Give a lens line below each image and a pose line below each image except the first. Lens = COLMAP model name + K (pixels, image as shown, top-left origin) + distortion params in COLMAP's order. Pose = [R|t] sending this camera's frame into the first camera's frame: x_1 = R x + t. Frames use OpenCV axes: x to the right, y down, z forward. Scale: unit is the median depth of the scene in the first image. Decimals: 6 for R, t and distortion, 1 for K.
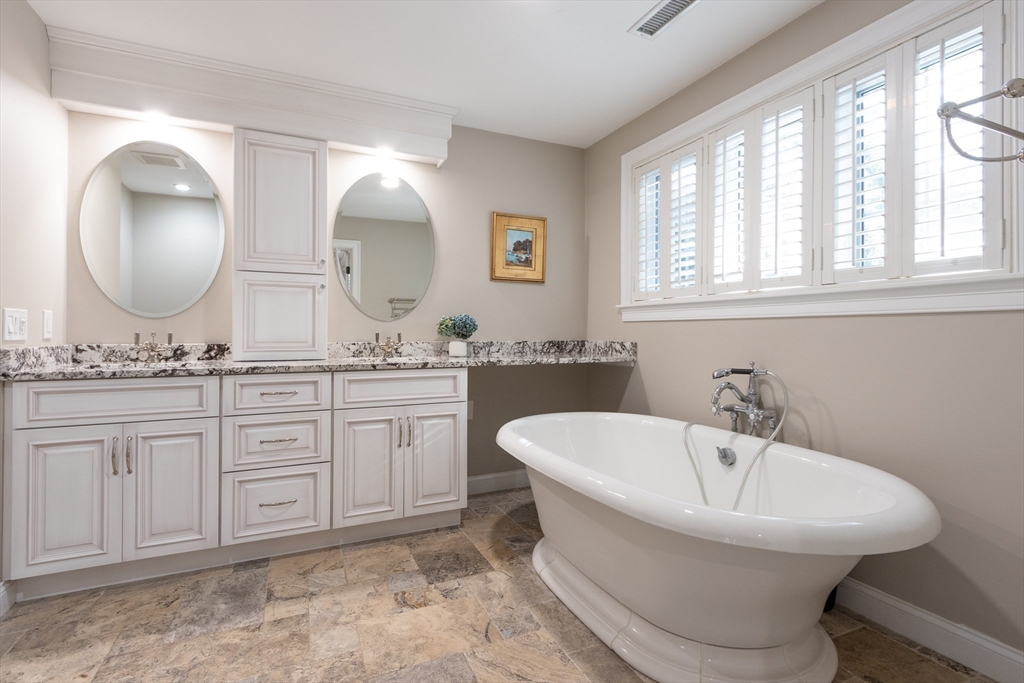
lens RADIAL K [[475.5, 0, 509.4], [0, 475.5, 329.2], [0, 0, 1]] dist [0.002900, 0.000338]
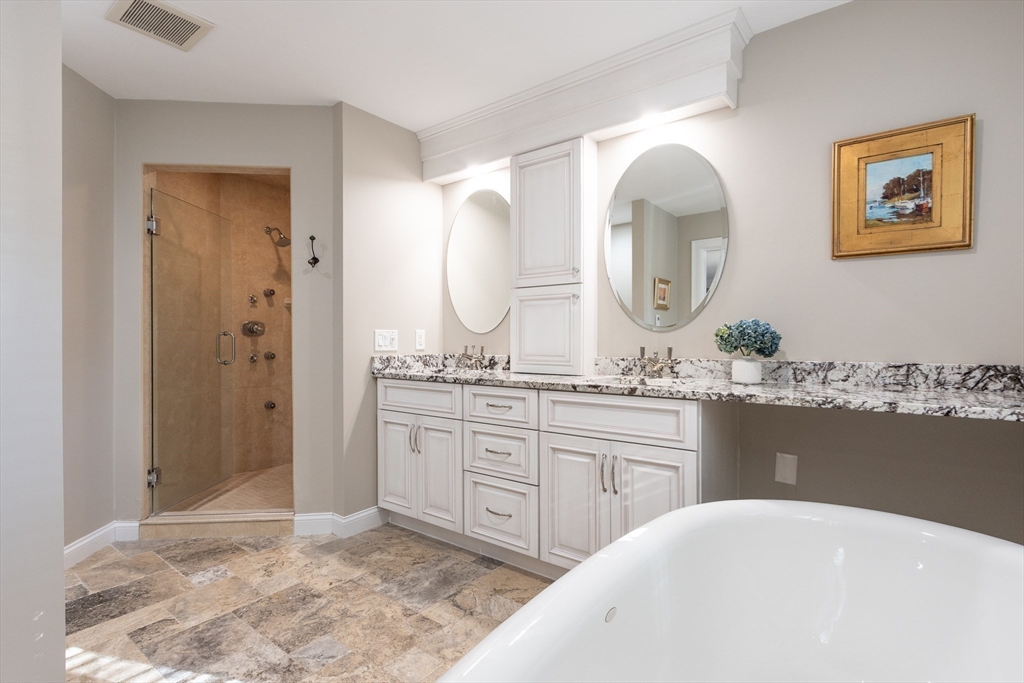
lens RADIAL K [[486.9, 0, 512.0], [0, 486.9, 341.5], [0, 0, 1]] dist [0.002396, 0.000501]
pose [[0.476483, -0.001107, -0.879183, 0.412697], [0.006648, 0.999975, 0.002344, -0.005609], [0.879159, -0.006962, 0.476478, 0.481137]]
